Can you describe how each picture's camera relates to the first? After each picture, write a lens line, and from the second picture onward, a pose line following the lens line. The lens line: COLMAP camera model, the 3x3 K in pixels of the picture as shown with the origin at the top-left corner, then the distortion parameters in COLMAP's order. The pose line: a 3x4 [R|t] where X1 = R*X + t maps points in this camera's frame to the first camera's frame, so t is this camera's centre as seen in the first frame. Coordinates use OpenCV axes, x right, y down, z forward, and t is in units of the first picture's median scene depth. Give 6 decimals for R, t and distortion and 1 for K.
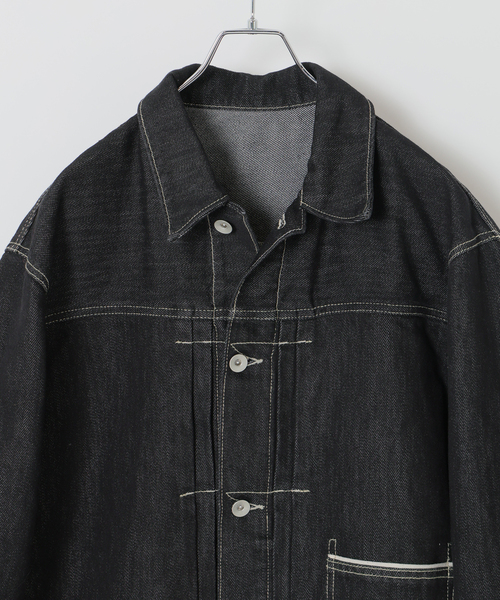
lens RADIAL K [[1855.4, 0, 252.8], [0, 1855.4, 297.5], [0, 0, 1]] dist [0.235956, 0.000000]
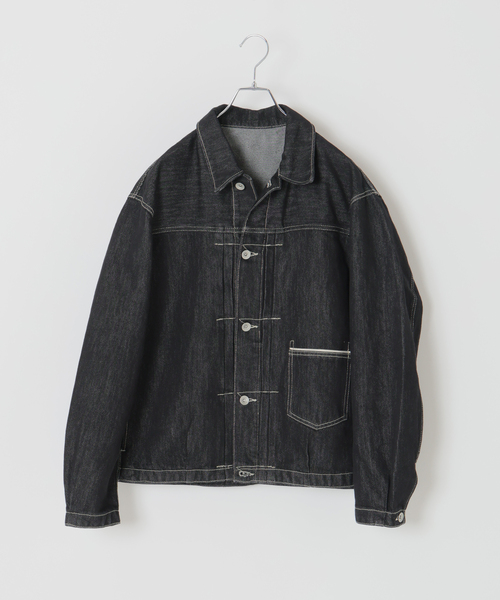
lens RADIAL K [[1158.1, 0, 259.3], [0, 1158.1, 267.5], [0, 0, 1]] dist [0.181835, 0.000000]
pose [[0.999671, 0.011191, 0.023076, -0.022475], [-0.011660, 0.999726, 0.020307, 0.023874], [-0.022843, -0.020569, 0.999527, -0.257625]]
